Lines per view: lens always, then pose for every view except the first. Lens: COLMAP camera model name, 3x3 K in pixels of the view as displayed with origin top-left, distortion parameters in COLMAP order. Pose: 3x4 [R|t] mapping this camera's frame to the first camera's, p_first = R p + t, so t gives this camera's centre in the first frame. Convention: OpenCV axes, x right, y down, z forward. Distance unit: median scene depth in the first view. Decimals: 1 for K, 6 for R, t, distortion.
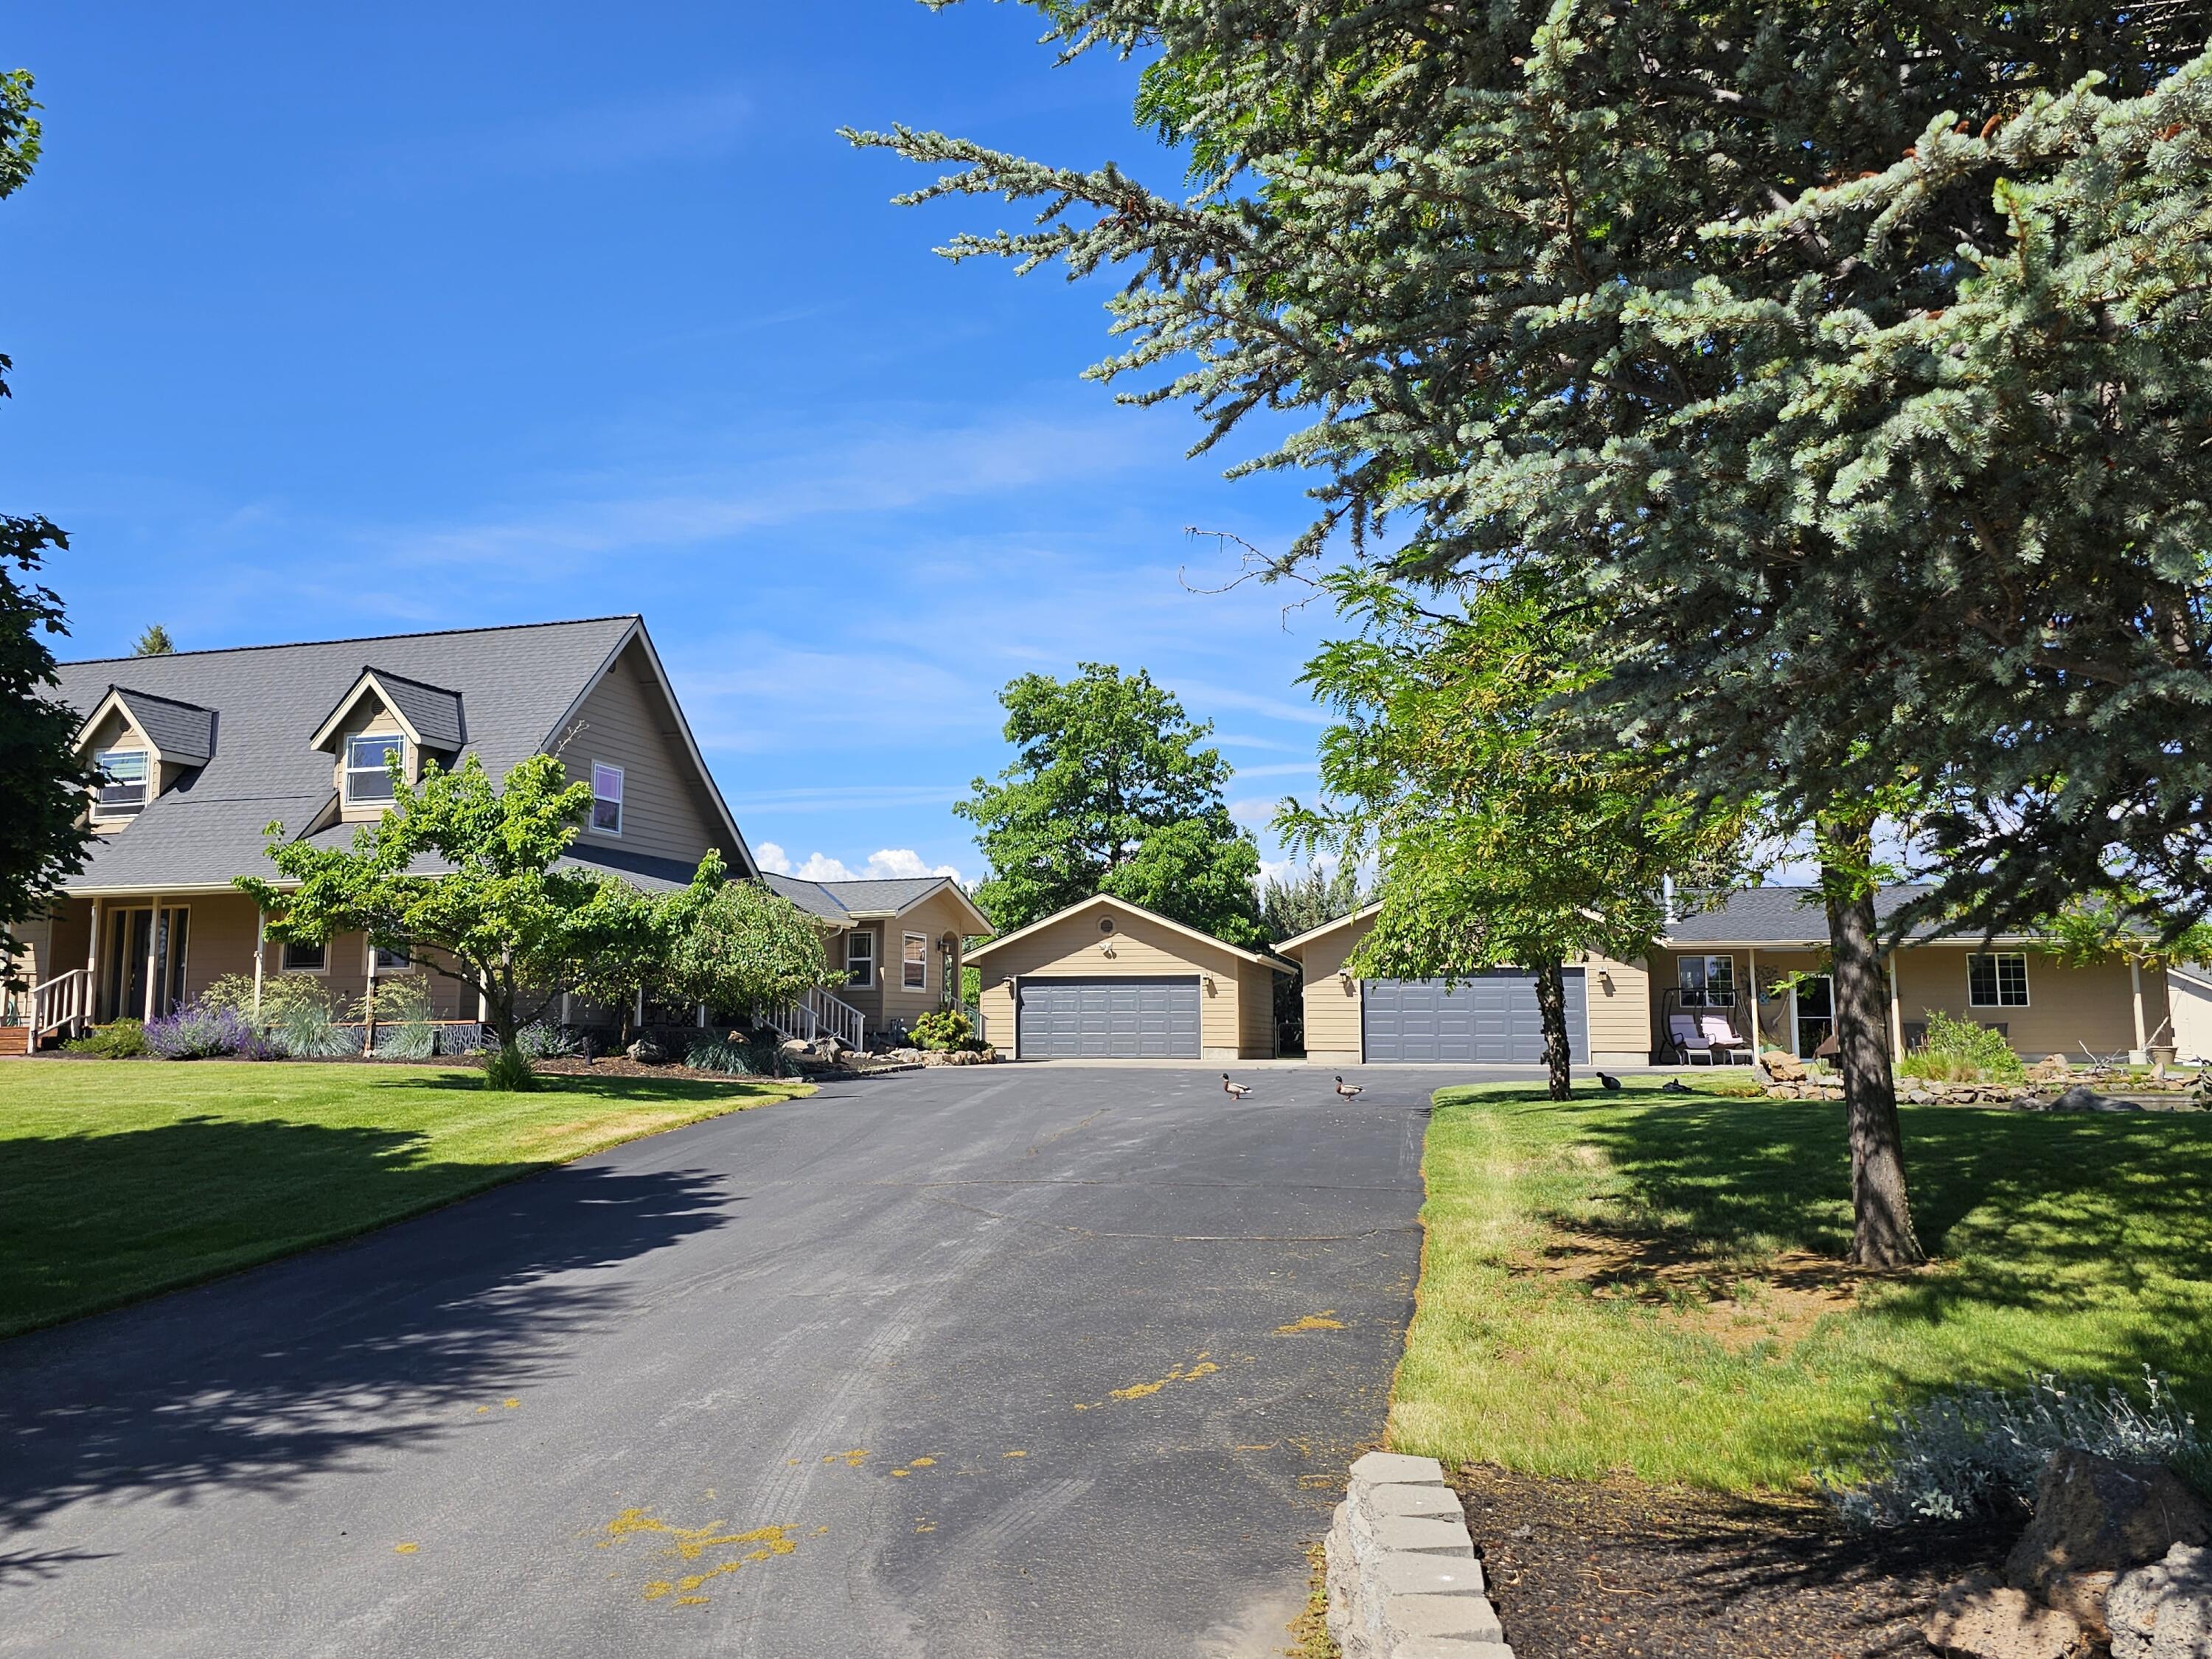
lens RADIAL K [[1885.4, 0, 1097.8], [0, 1885.4, 786.6], [0, 0, 1]] dist [0.068452, -0.077192]
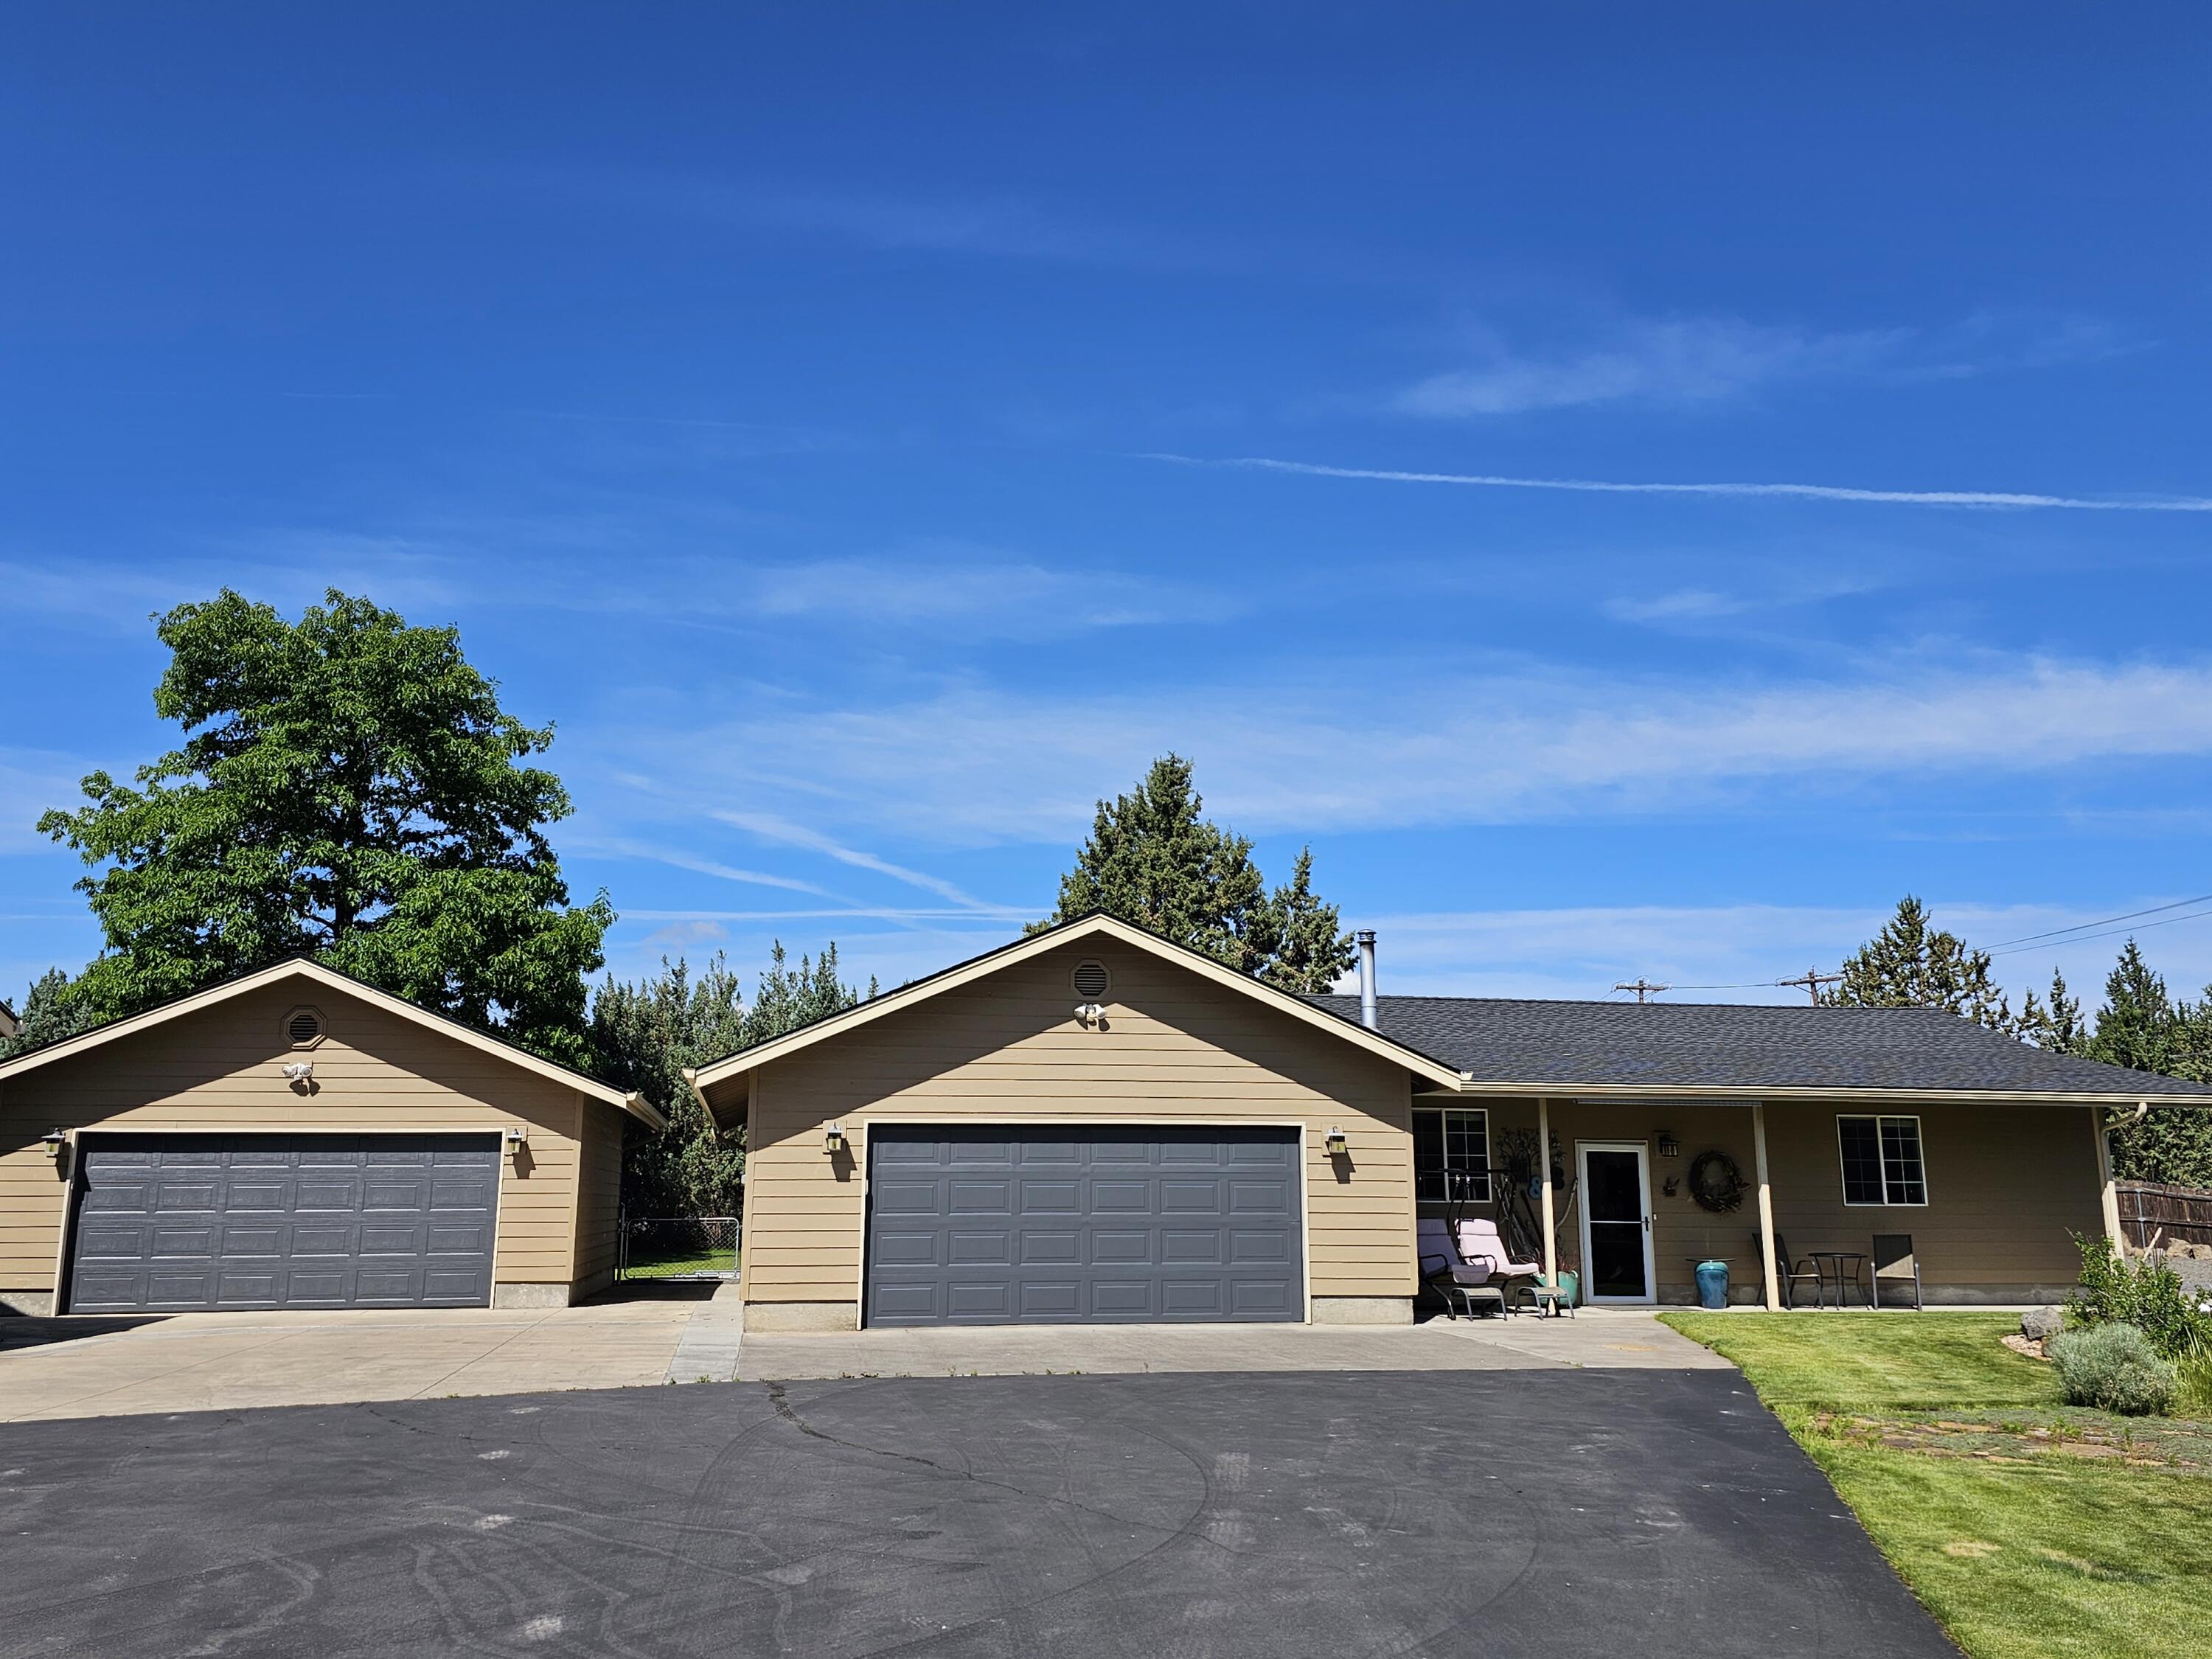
lens RADIAL K [[1850.5, 0, 1166.3], [0, 1850.5, 784.1], [0, 0, 1]] dist [0.113128, -0.147137]
pose [[0.915384, 0.089799, 0.392439, 0.020339], [-0.058031, 0.994057, -0.092101, 0.072669], [-0.398378, 0.061534, 0.915155, 0.773450]]
